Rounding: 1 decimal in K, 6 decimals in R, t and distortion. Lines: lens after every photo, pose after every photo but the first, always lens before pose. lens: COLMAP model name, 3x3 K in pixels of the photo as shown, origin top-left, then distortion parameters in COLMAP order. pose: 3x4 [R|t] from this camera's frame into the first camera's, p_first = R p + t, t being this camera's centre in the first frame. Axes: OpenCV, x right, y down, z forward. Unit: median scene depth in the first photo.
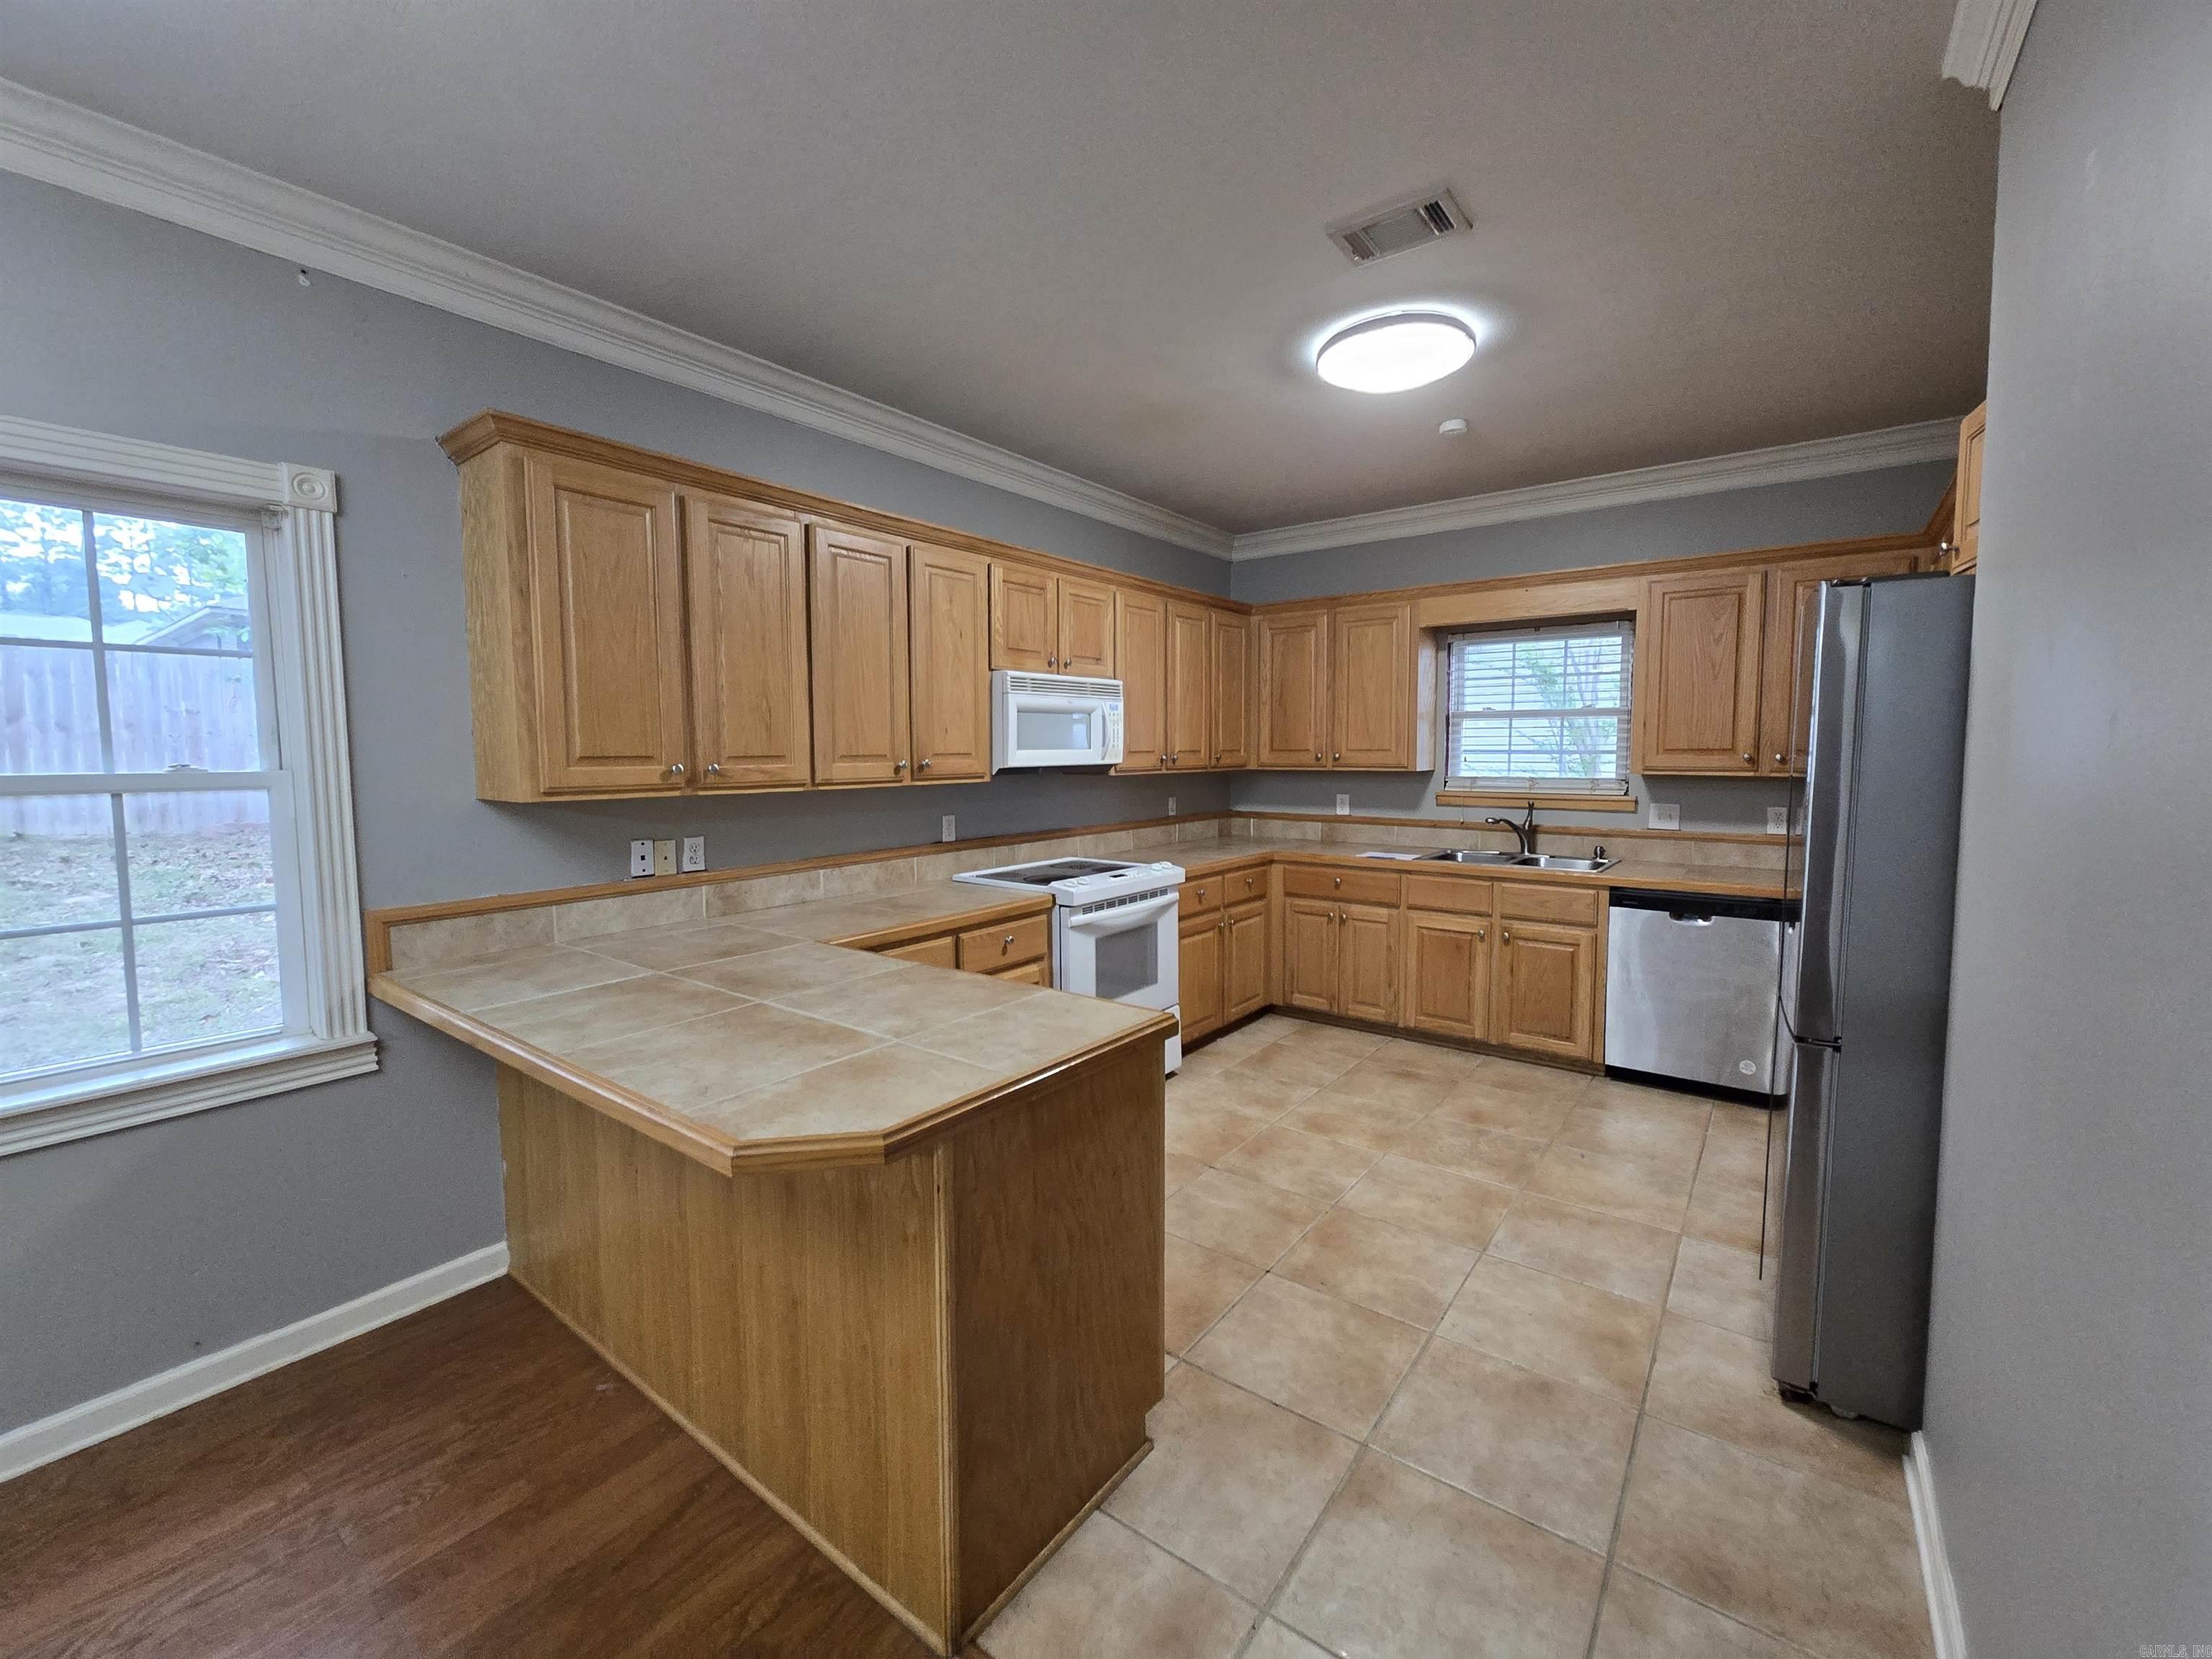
lens RADIAL K [[906.4, 0, 1110.5], [0, 906.4, 811.6], [0, 0, 1]] dist [-0.003503, 0.001168]
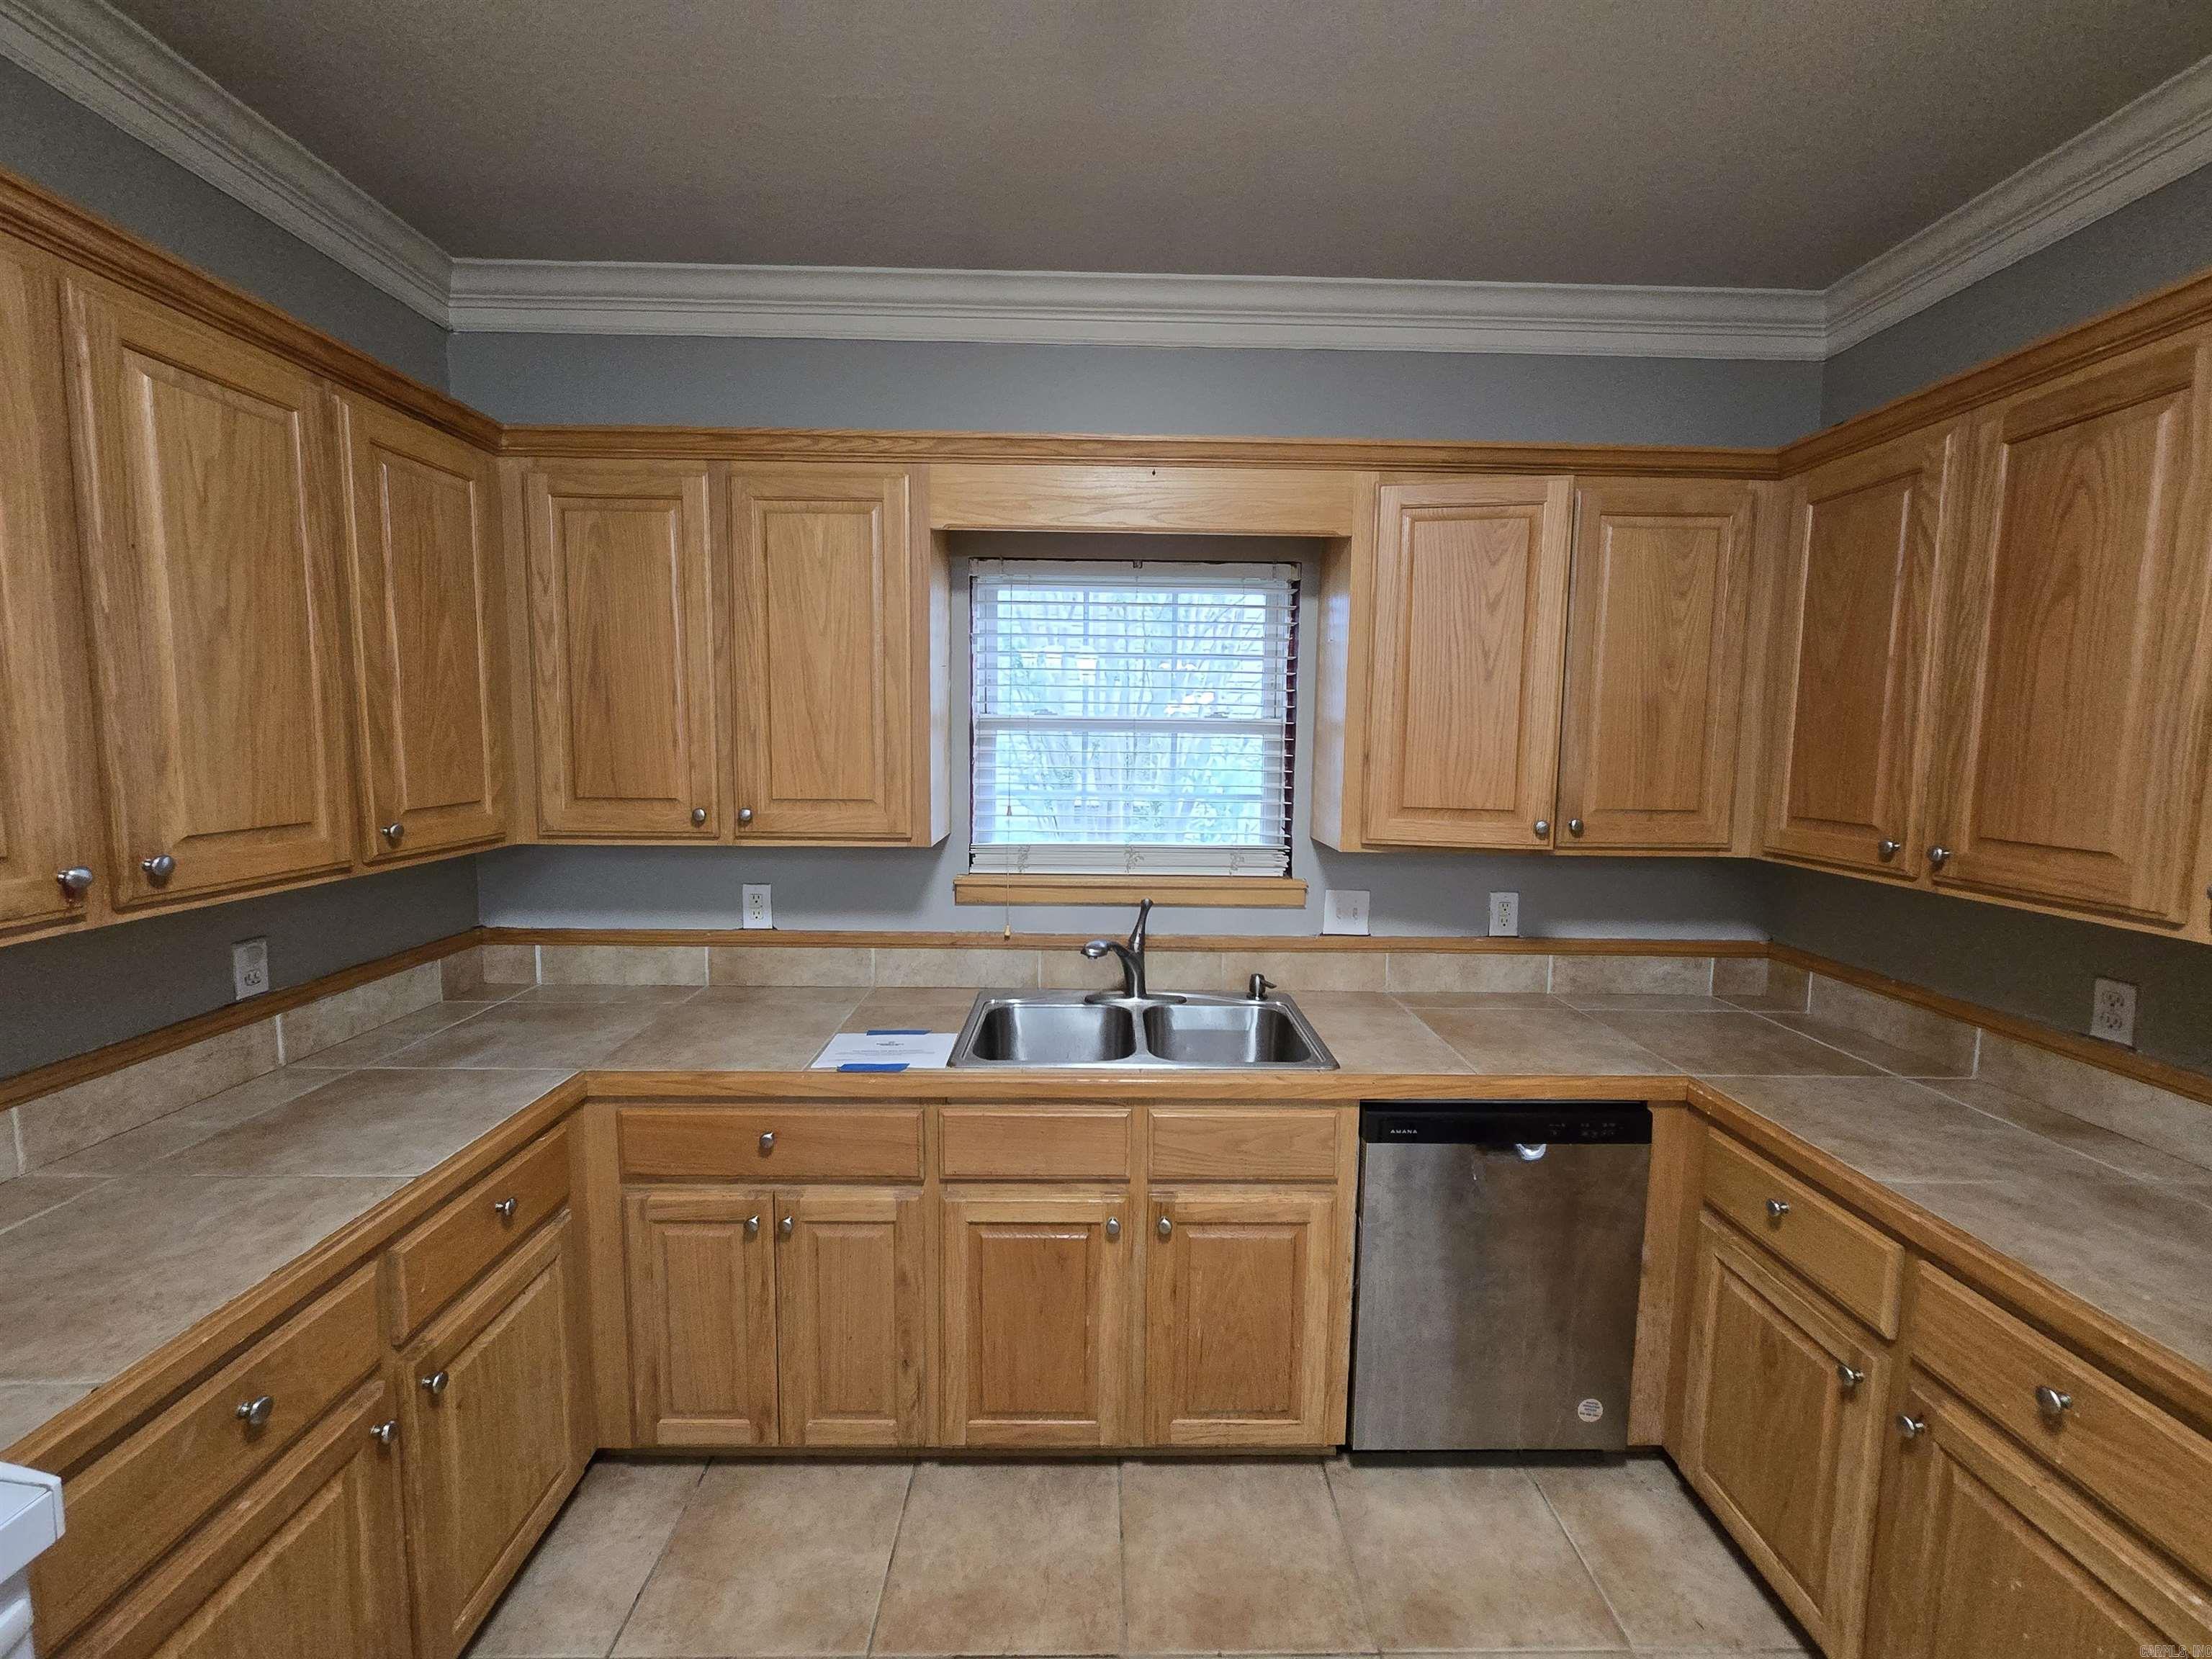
lens RADIAL K [[906.4, 0, 1107.2], [0, 906.4, 812.6], [0, 0, 1]] dist [-0.003503, 0.001168]
pose [[0.787264, -0.043008, 0.615115, 0.168799], [0.027973, 0.999029, 0.034049, -0.099733], [-0.615982, -0.009599, 0.787702, 0.776375]]
